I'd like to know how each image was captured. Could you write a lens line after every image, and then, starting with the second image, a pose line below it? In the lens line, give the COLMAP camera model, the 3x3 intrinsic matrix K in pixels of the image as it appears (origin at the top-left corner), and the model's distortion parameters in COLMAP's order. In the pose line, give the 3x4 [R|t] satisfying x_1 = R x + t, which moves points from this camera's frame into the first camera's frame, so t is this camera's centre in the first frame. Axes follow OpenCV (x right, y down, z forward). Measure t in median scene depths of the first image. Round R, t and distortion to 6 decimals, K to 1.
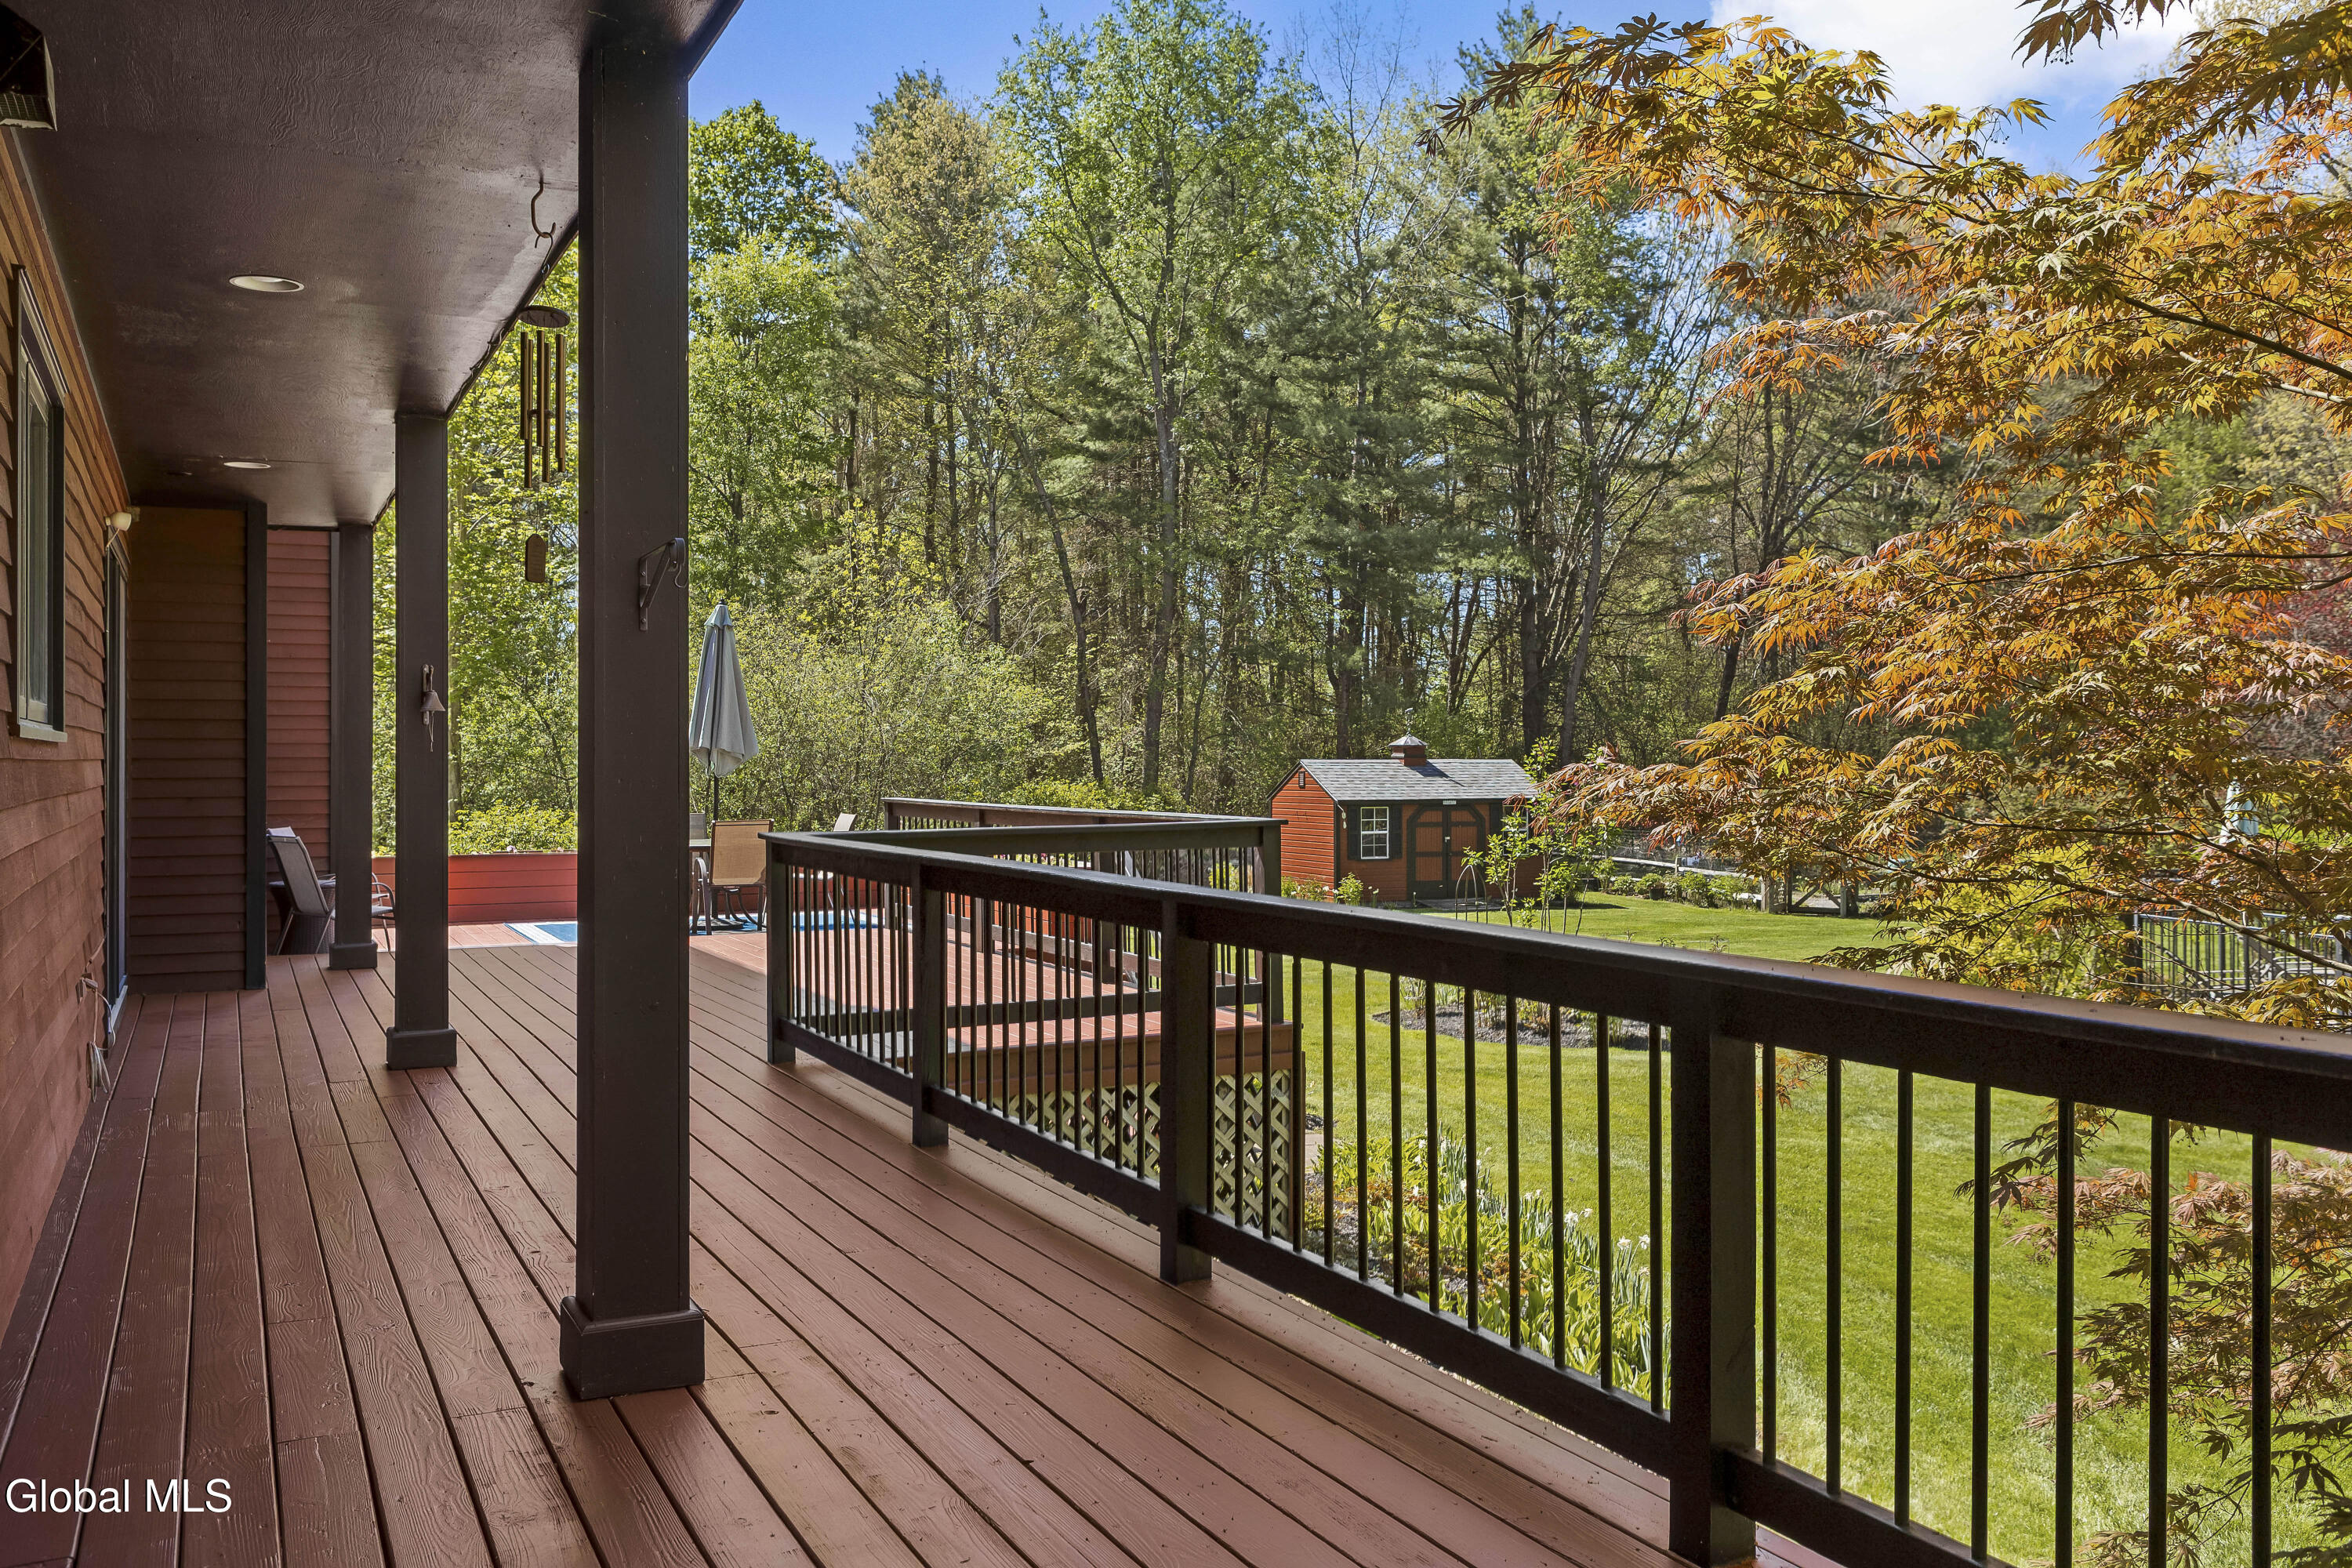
lens RADIAL K [[2018.0, 0, 1168.4], [0, 2018.0, 772.2], [0, 0, 1]] dist [0.016036, 0.002553]
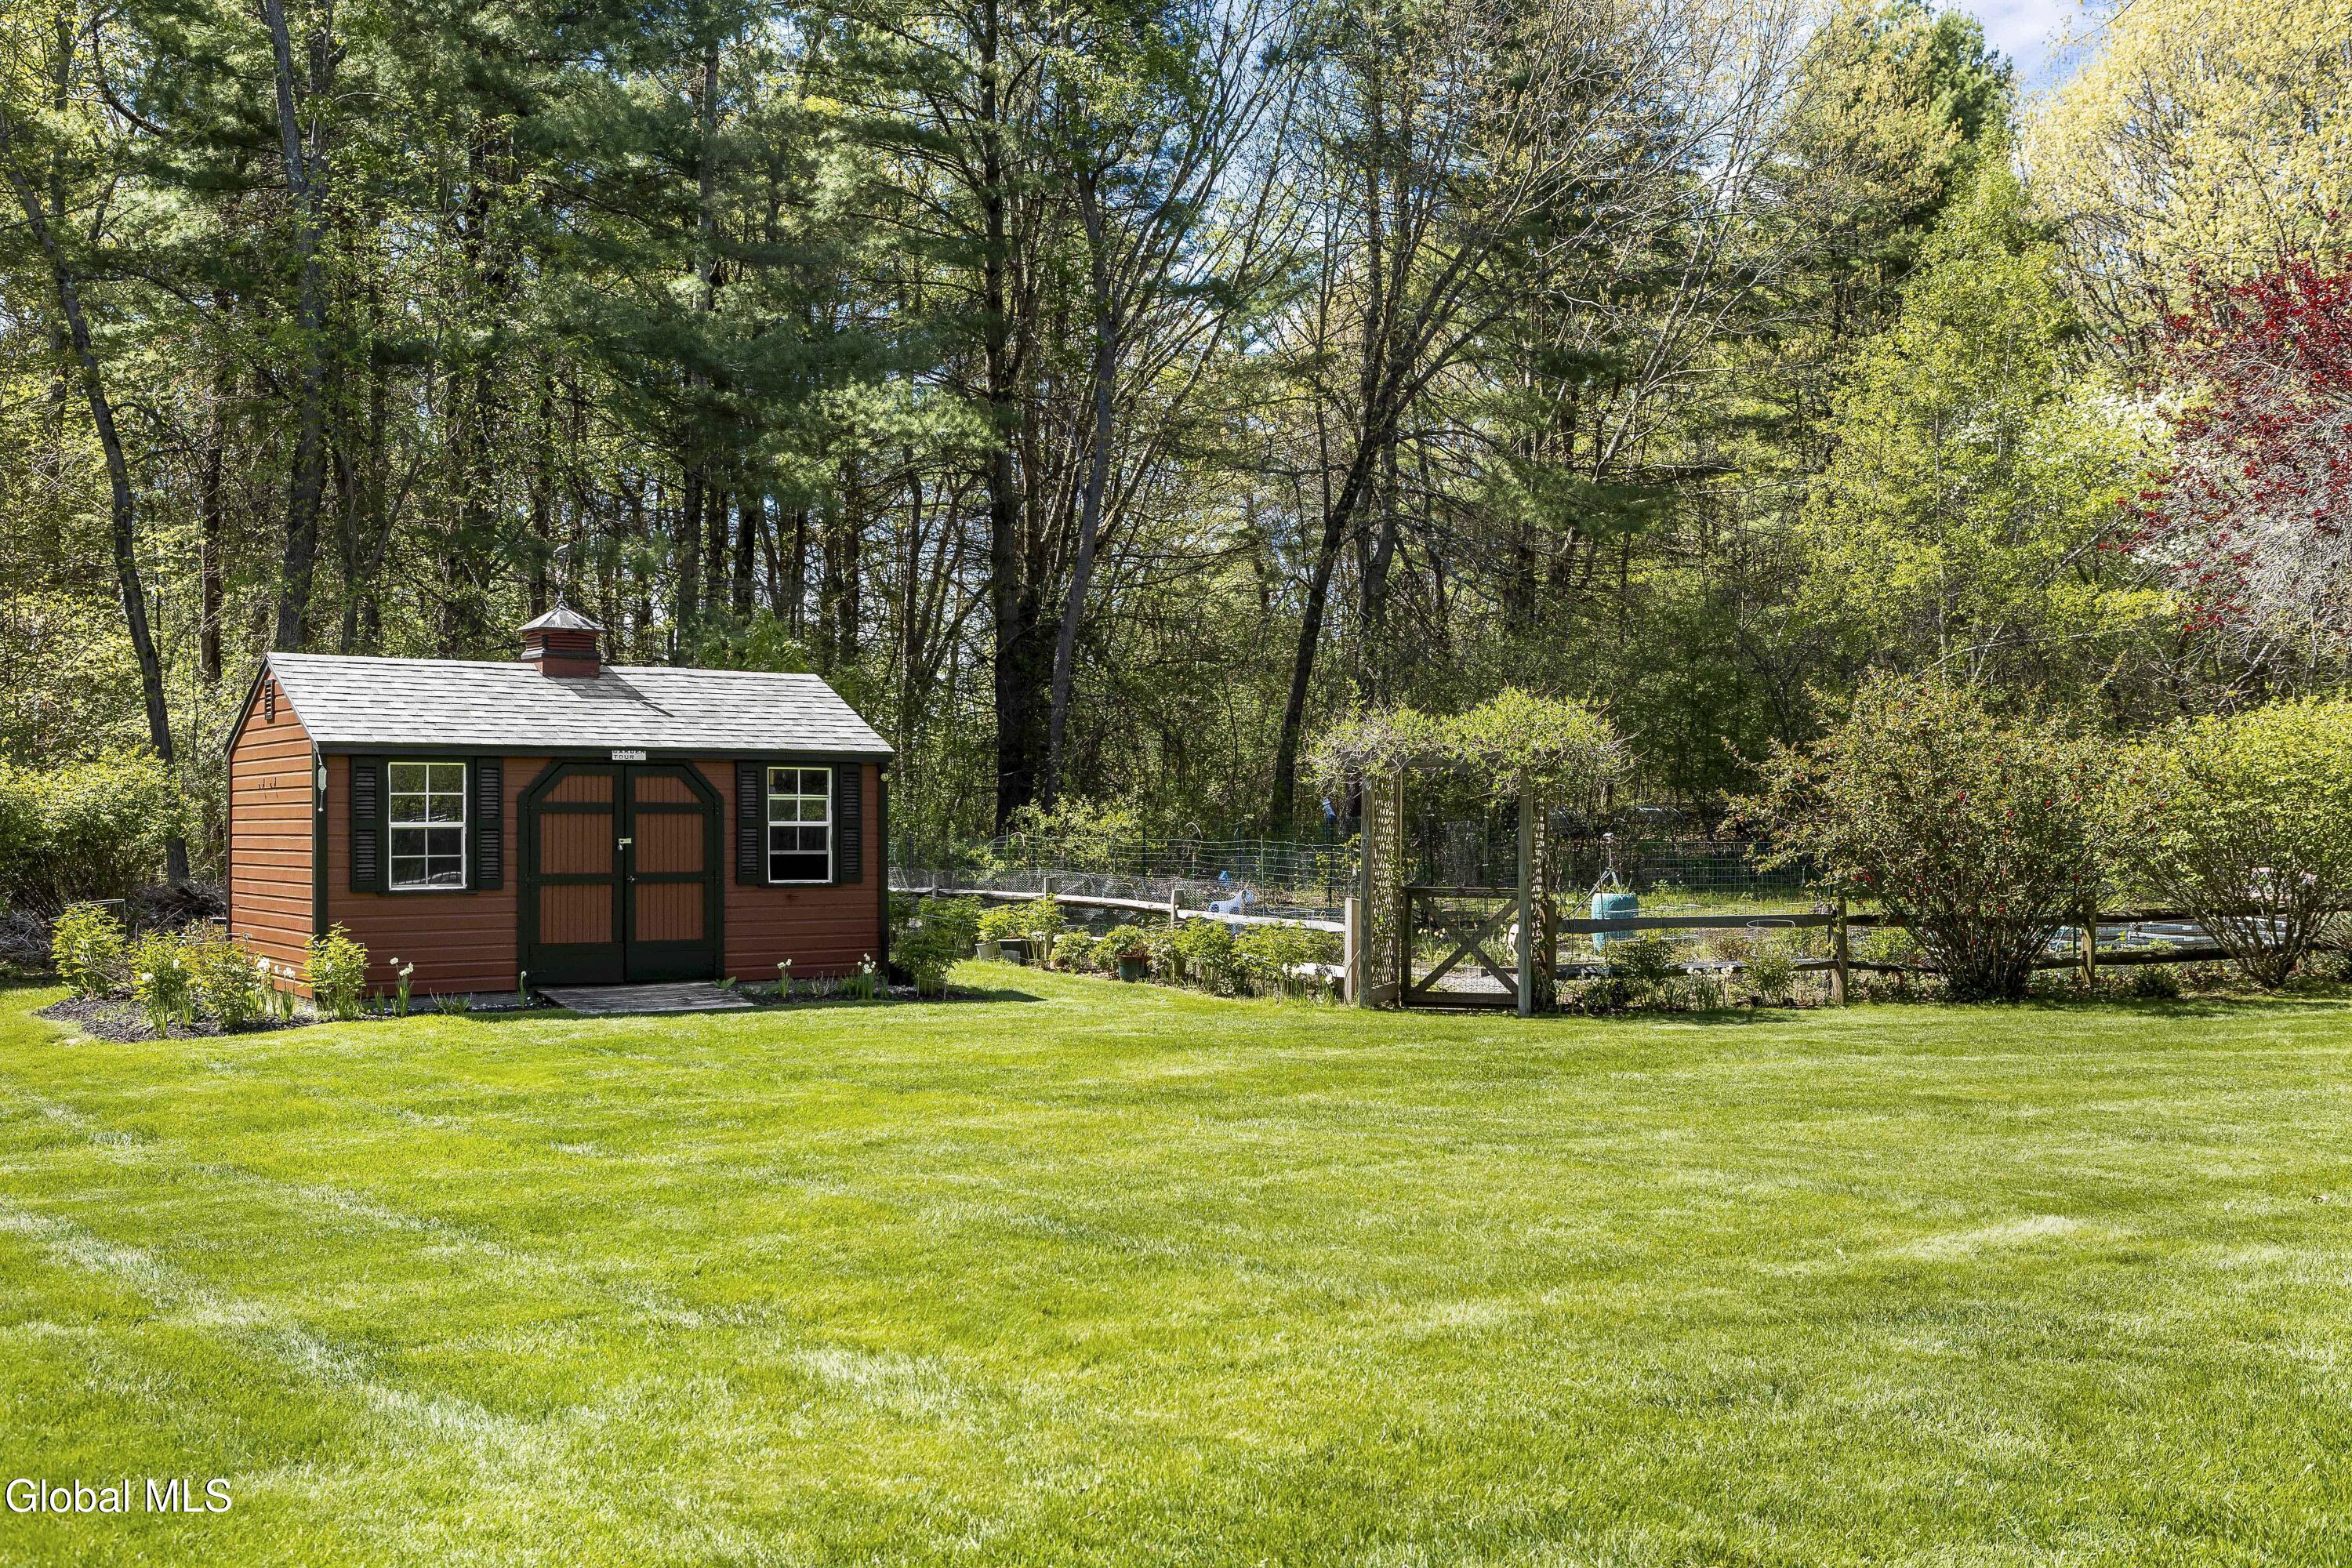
lens RADIAL K [[2379.8, 0, 1174.7], [0, 2379.8, 785.2], [0, 0, 1]] dist [-0.012326, 0.000000]
pose [[0.980343, 0.003053, 0.197275, 0.148777], [0.001067, 0.999784, -0.020773, 0.030739], [-0.197296, 0.020575, 0.980128, 0.479014]]
